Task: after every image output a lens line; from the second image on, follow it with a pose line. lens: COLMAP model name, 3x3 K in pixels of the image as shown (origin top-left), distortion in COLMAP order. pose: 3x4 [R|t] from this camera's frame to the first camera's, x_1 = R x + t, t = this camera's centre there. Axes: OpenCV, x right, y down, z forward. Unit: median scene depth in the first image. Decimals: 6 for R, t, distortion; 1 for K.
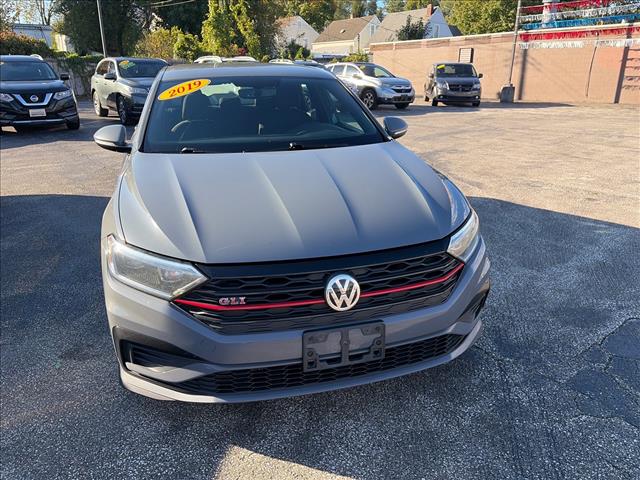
lens RADIAL K [[487.9, 0, 319.4], [0, 487.9, 238.2], [0, 0, 1]] dist [0.056945, -0.058884]
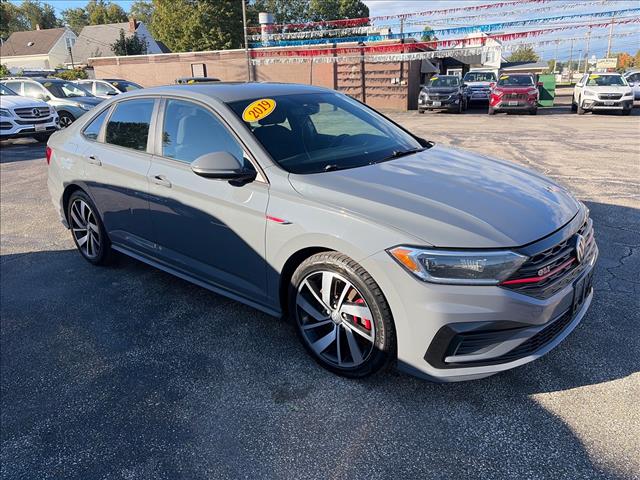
lens RADIAL K [[487.9, 0, 320.4], [0, 487.9, 241.3], [0, 0, 1]] dist [0.056945, -0.058884]
pose [[0.787995, -0.213904, 0.577329, -0.181833], [0.225879, 0.972760, 0.052113, -0.018084], [-0.572750, 0.089342, 0.814847, 0.041923]]
